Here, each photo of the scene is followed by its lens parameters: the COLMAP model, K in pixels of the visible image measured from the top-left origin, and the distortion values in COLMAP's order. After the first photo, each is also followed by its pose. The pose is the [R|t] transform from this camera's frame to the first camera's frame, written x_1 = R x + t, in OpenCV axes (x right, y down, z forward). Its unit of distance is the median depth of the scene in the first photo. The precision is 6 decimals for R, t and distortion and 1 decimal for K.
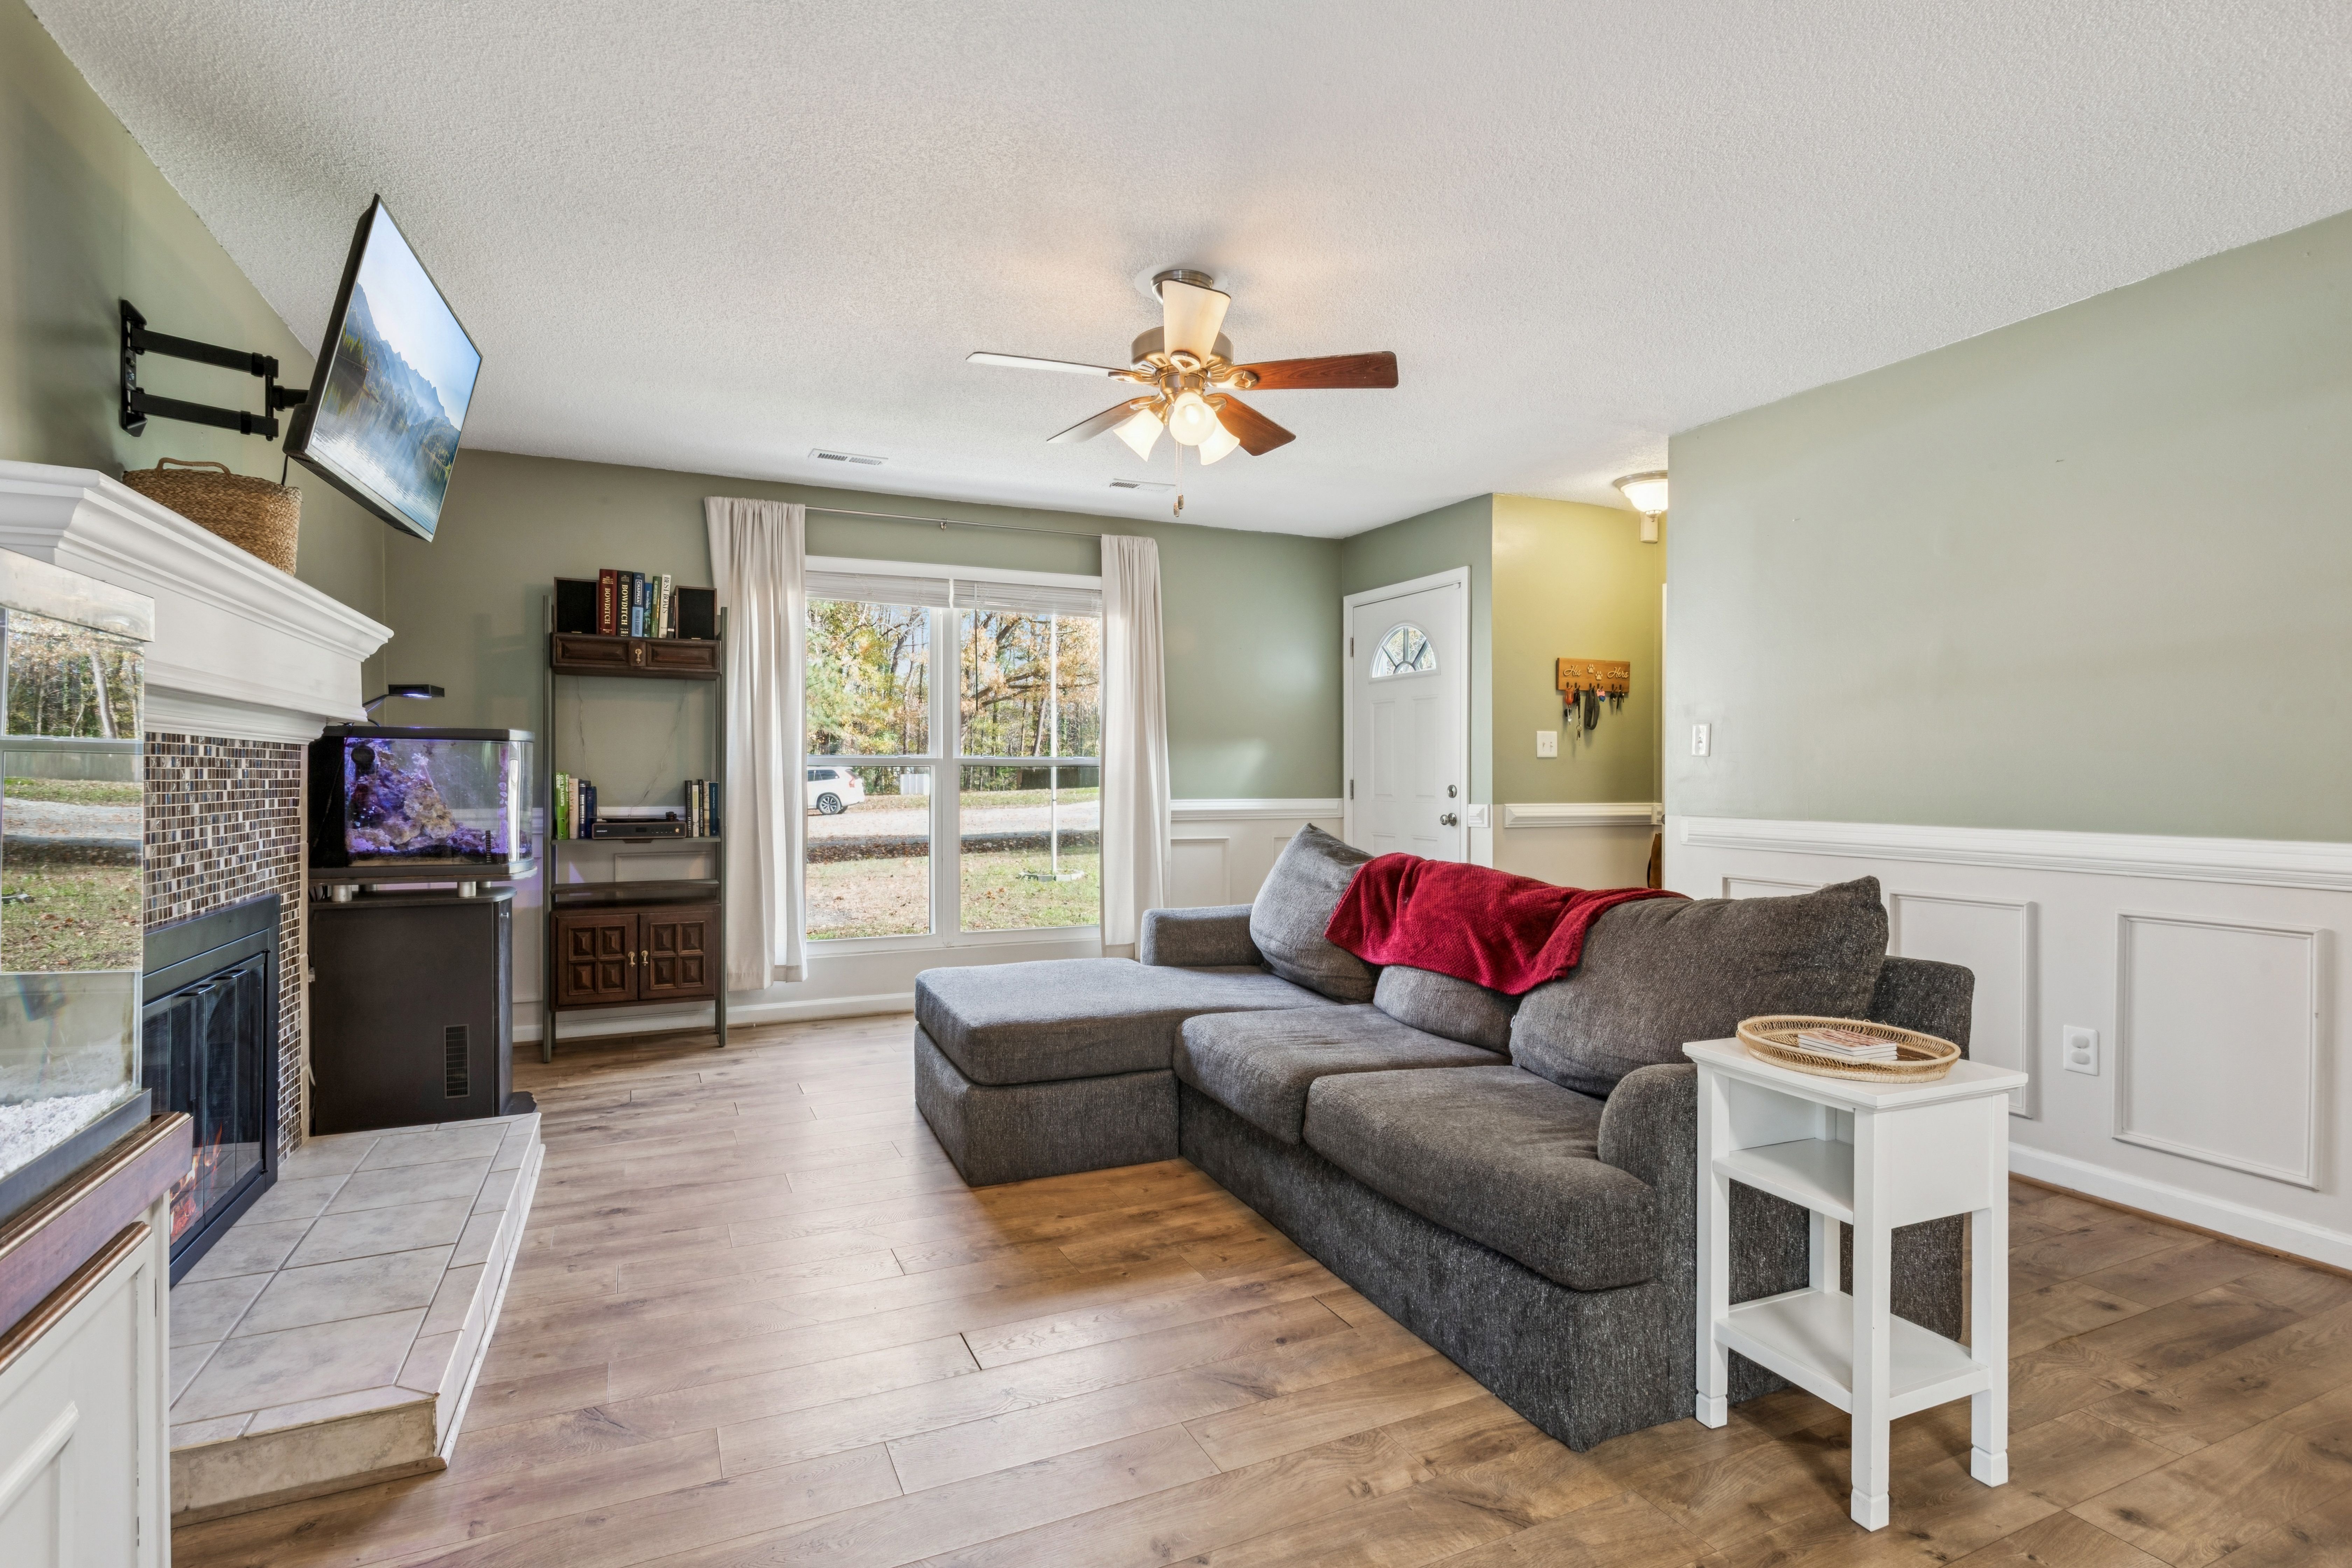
lens RADIAL K [[1128.1, 0, 1169.6], [0, 1128.1, 790.3], [0, 0, 1]] dist [-0.000060, 0.001684]
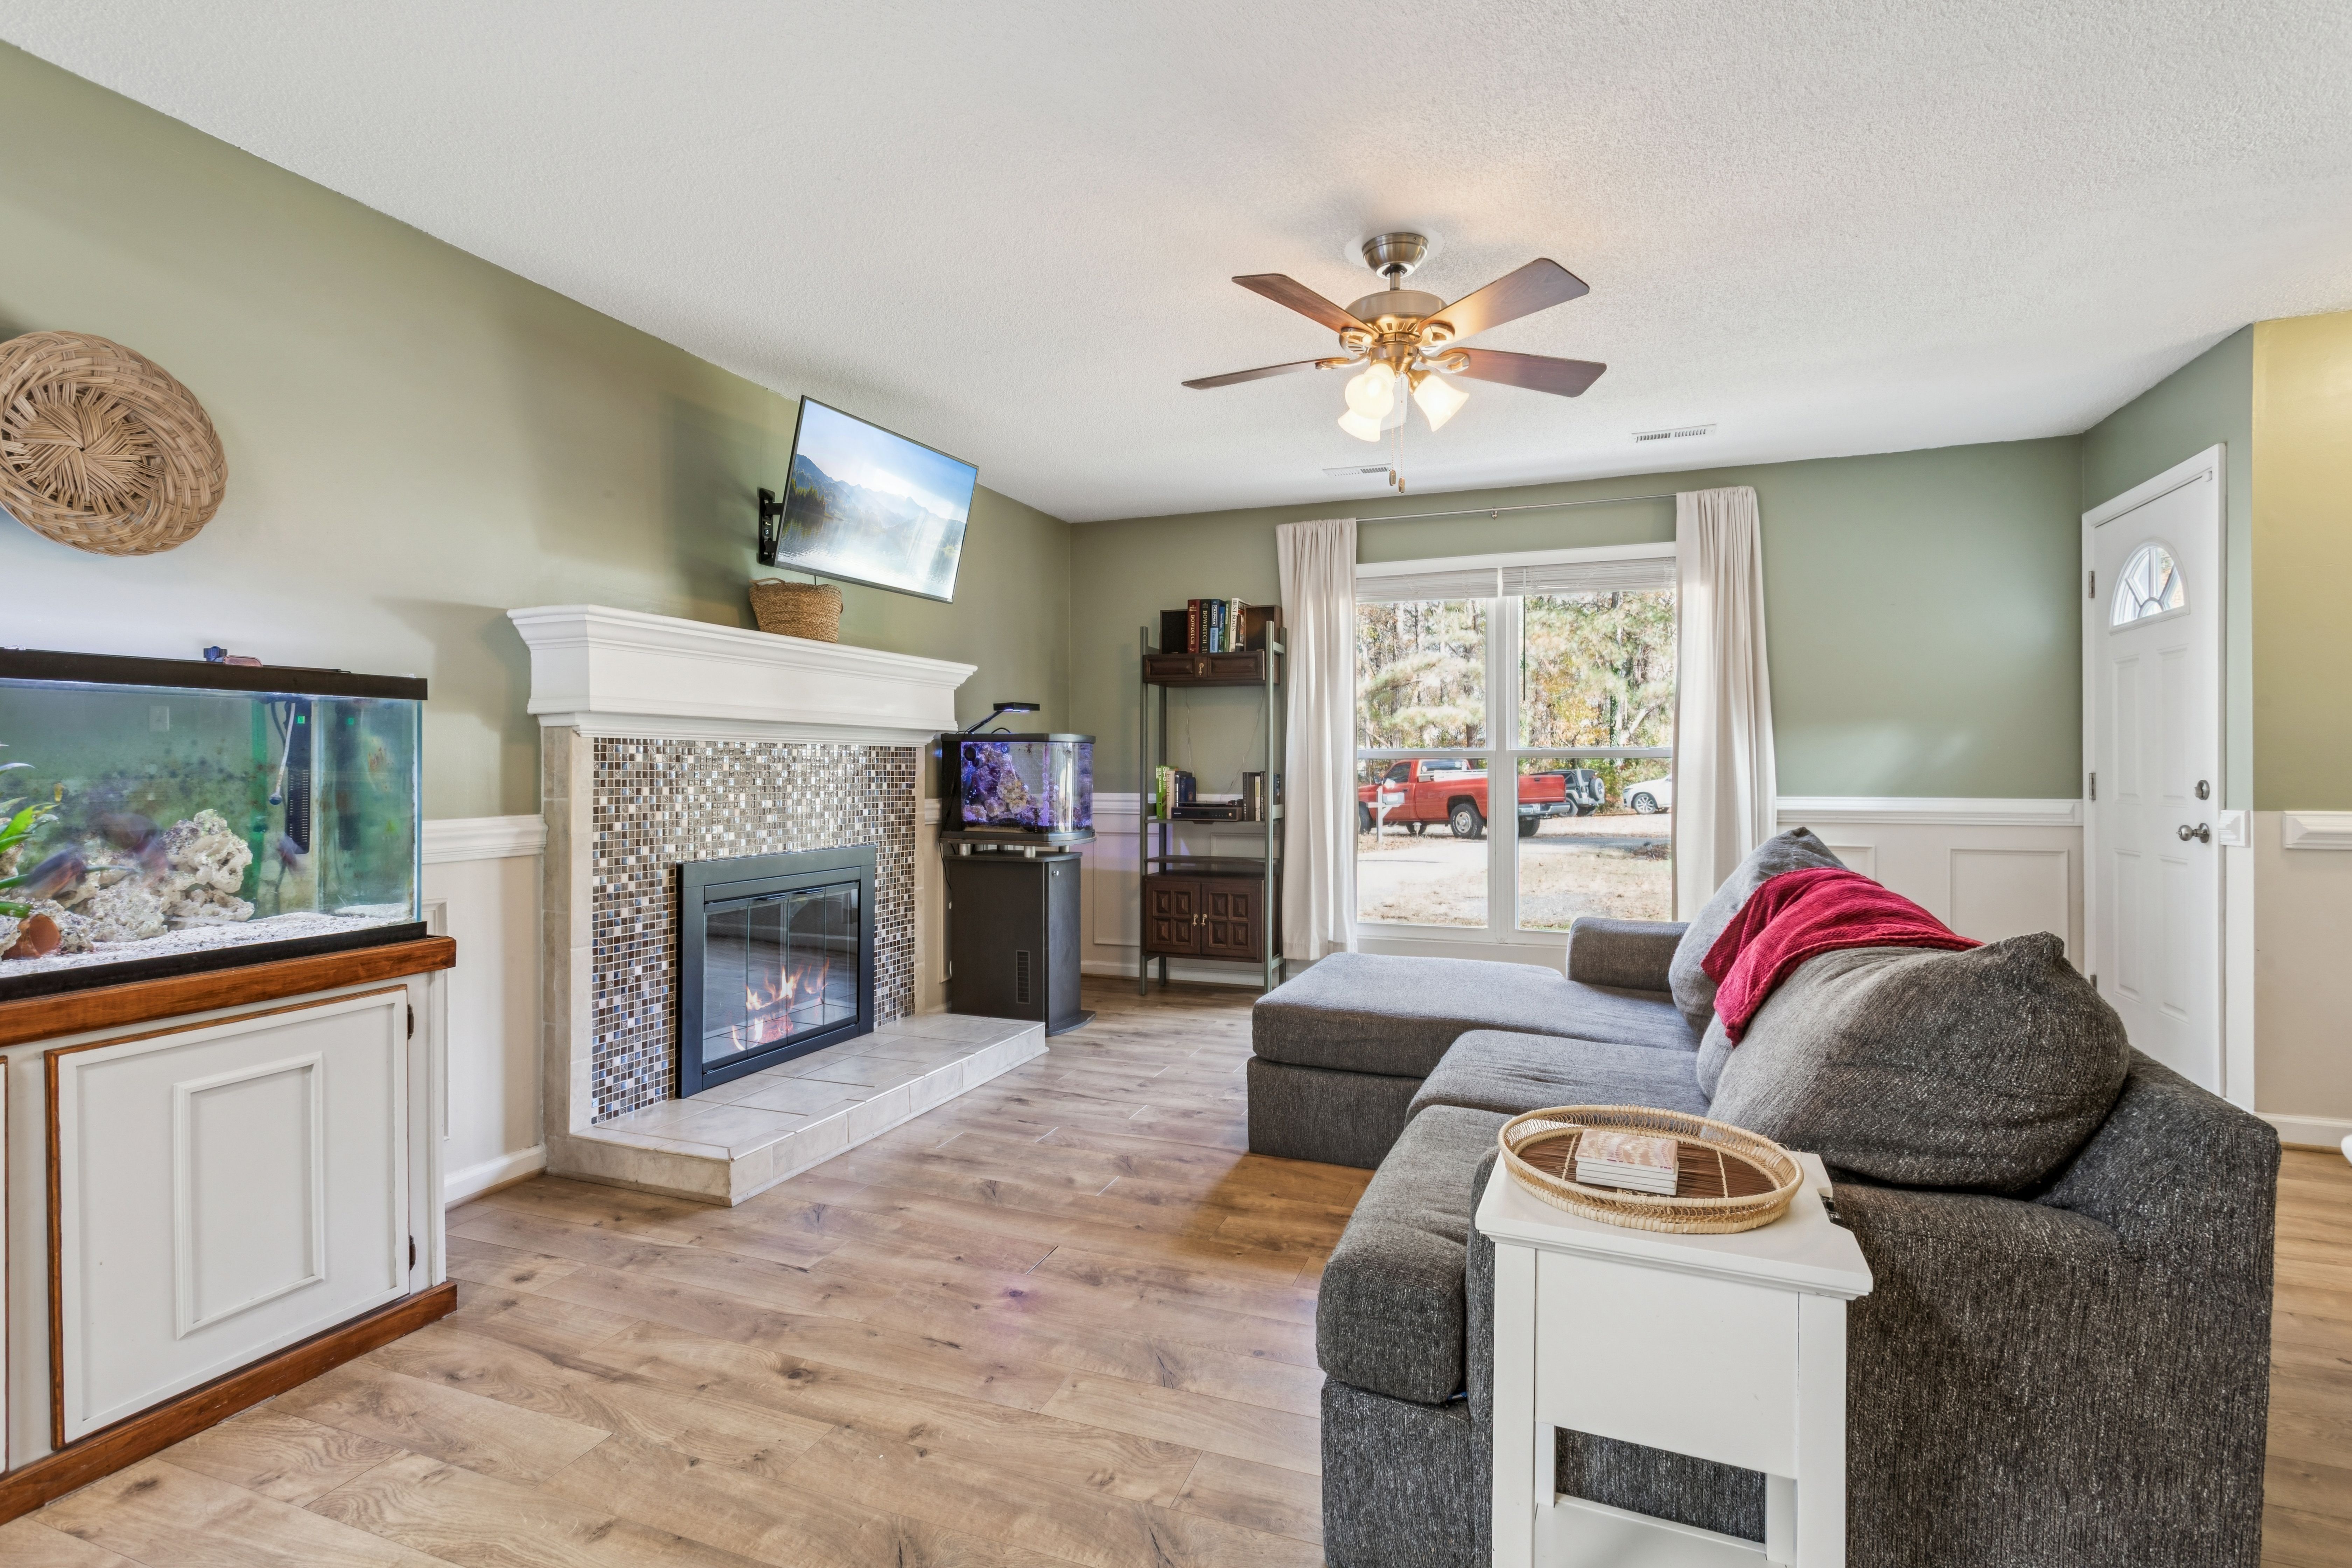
lens RADIAL K [[1128.1, 0, 1172.9], [0, 1128.1, 771.7], [0, 0, 1]] dist [-0.000060, 0.001684]
pose [[0.697851, -0.000050, -0.716243, 0.364788], [-0.007977, 0.999937, -0.007842, 0.000395], [0.716199, 0.011185, 0.697807, 0.134493]]
